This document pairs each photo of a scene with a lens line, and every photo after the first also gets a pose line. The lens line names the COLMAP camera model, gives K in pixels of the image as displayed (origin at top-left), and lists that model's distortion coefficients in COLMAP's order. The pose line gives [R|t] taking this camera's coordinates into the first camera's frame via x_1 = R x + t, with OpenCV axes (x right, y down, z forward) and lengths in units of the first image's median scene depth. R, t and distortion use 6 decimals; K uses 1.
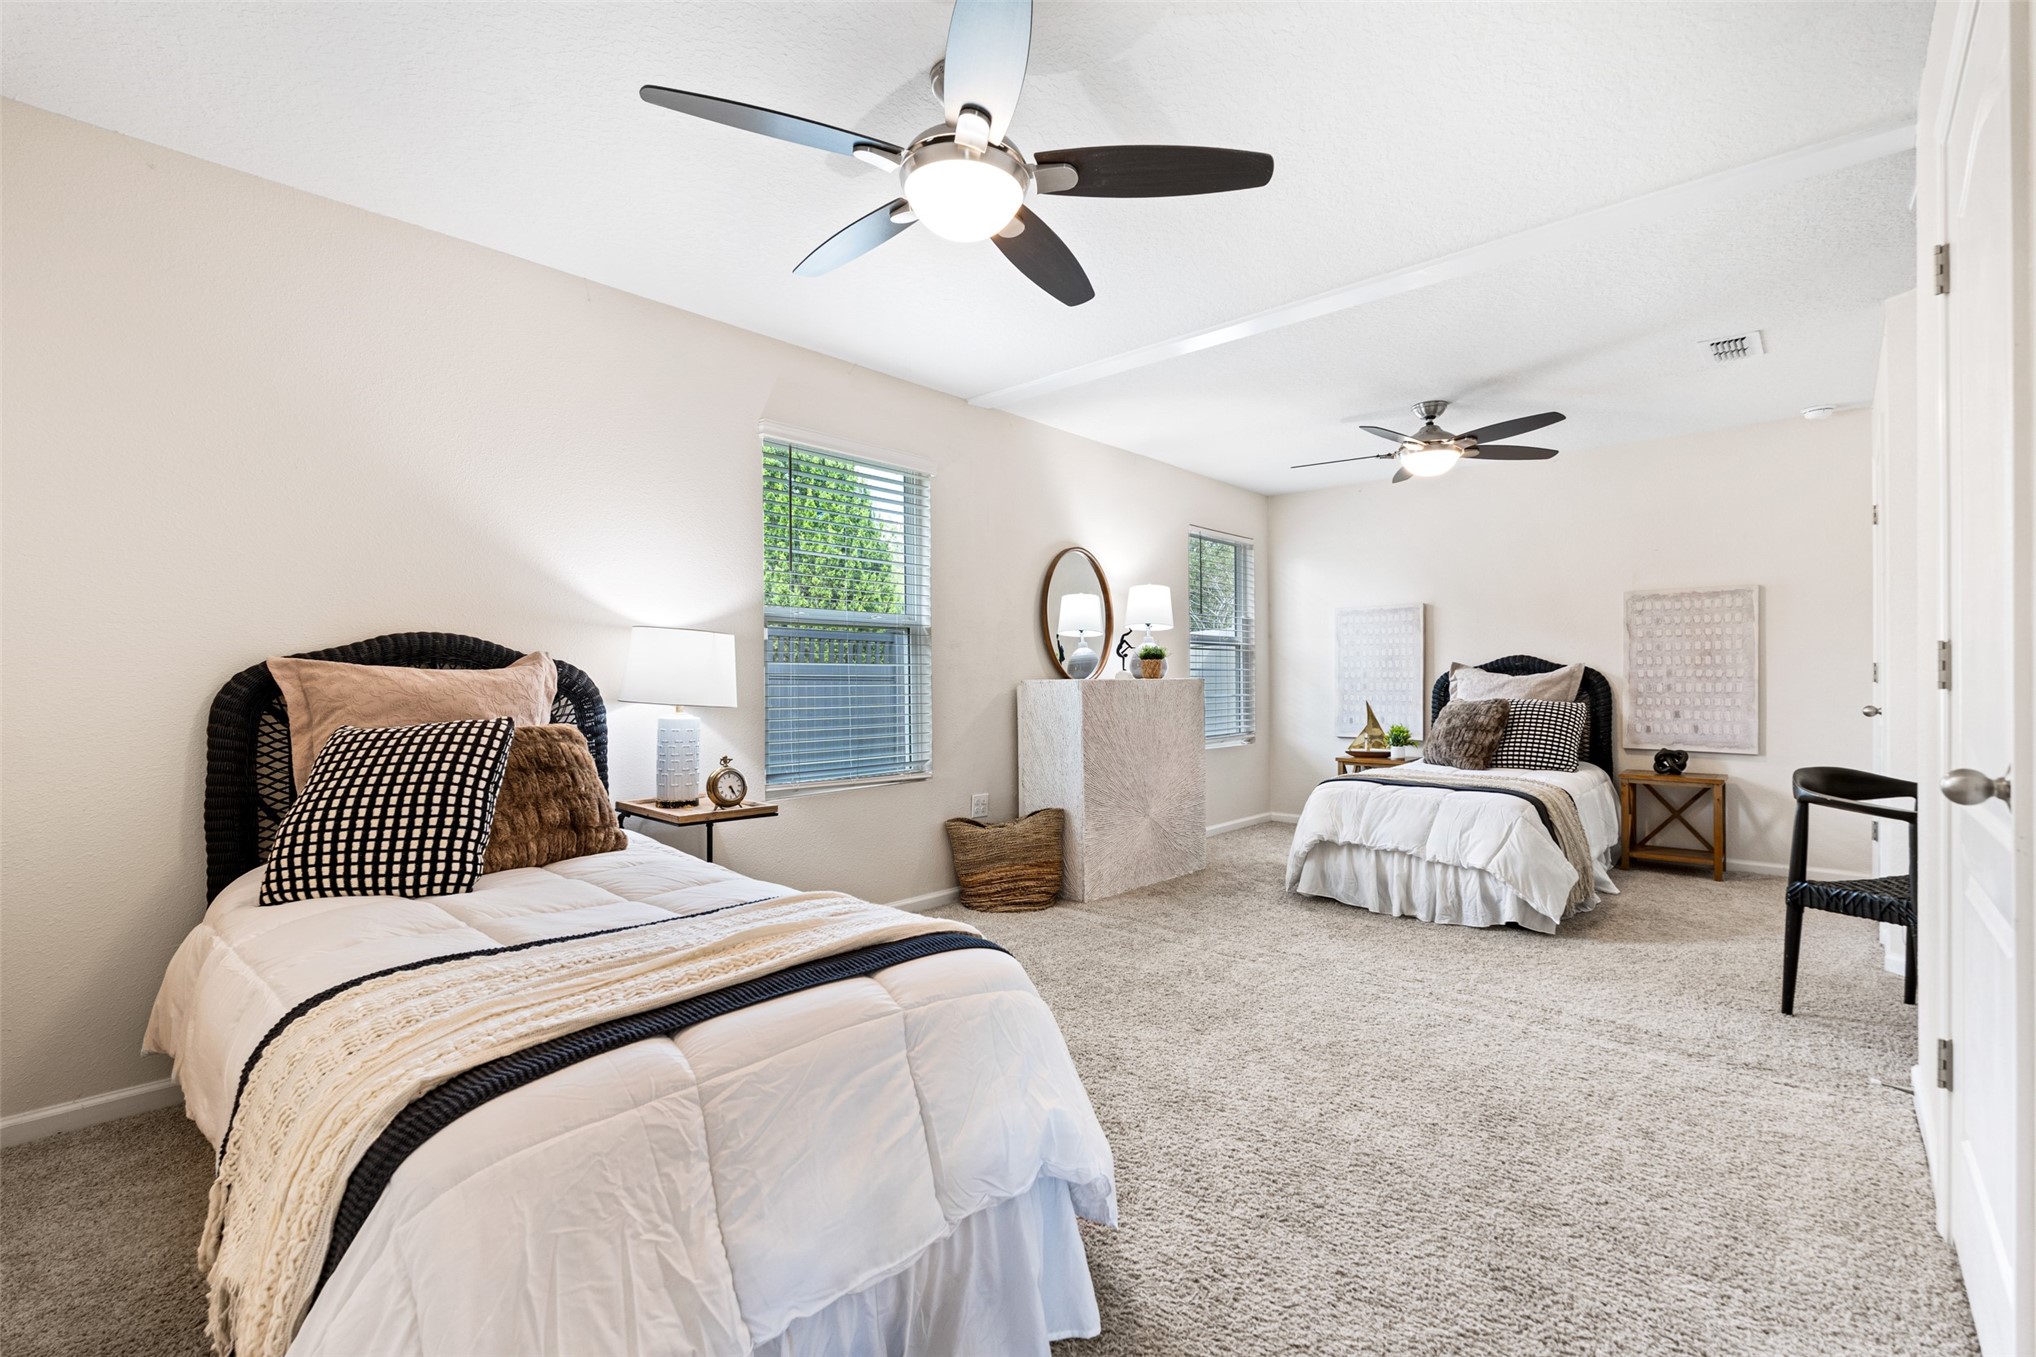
lens RADIAL K [[898.3, 0, 1009.2], [0, 898.3, 678.4], [0, 0, 1]] dist [-0.000356, -0.000428]
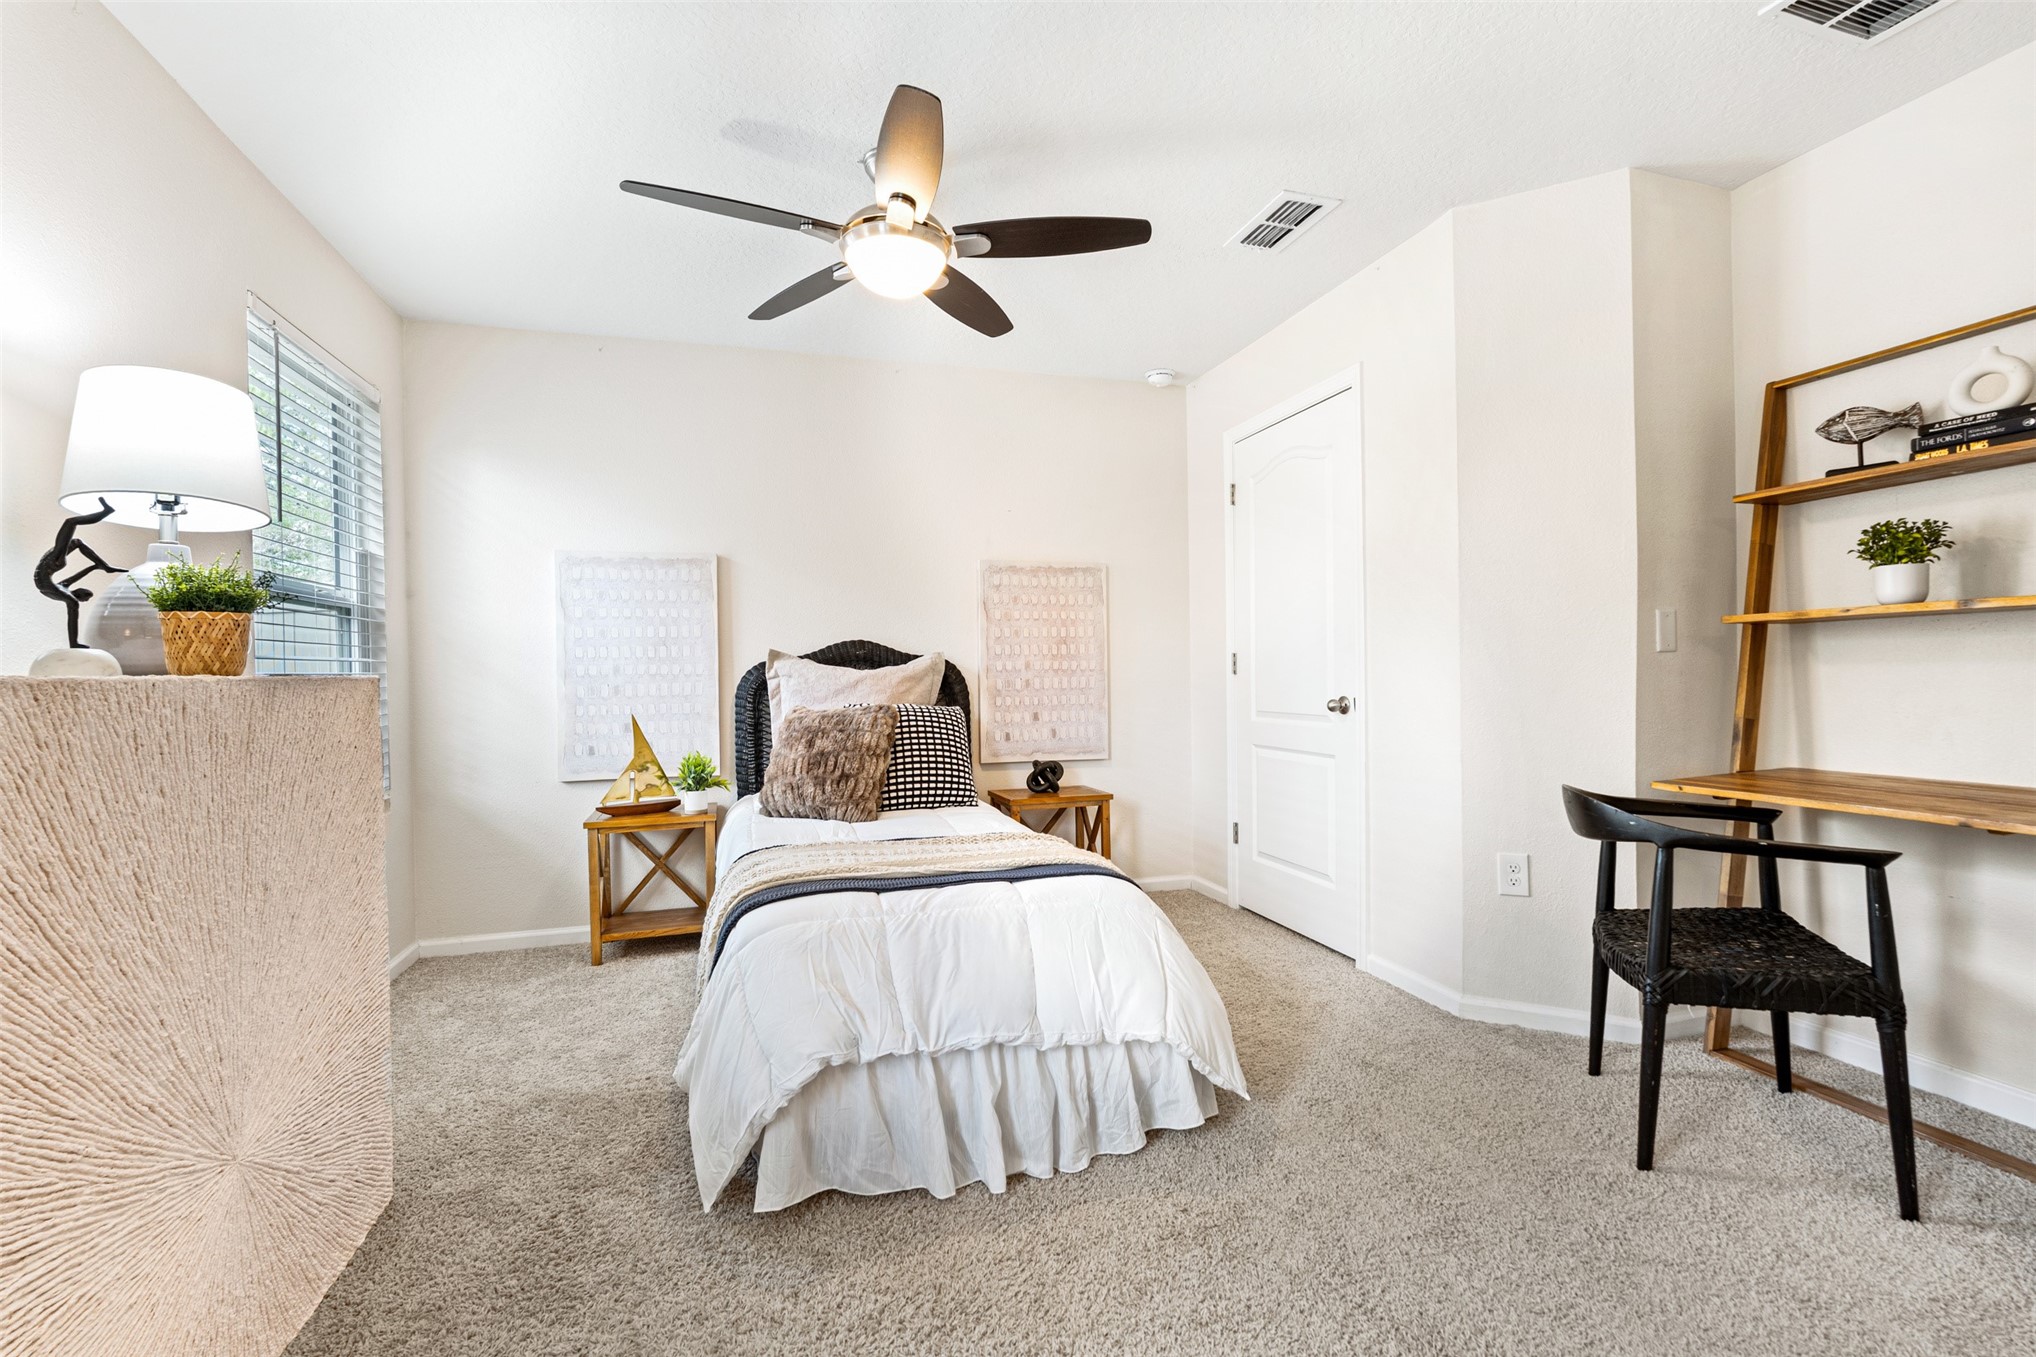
lens RADIAL K [[898.3, 0, 1009.2], [0, 898.3, 678.4], [0, 0, 1]] dist [-0.000356, -0.000428]
pose [[0.508692, -0.008321, 0.860909, 0.034871], [0.010681, 0.999937, 0.003353, 0.002787], [-0.860883, 0.007490, 0.508749, 0.605737]]
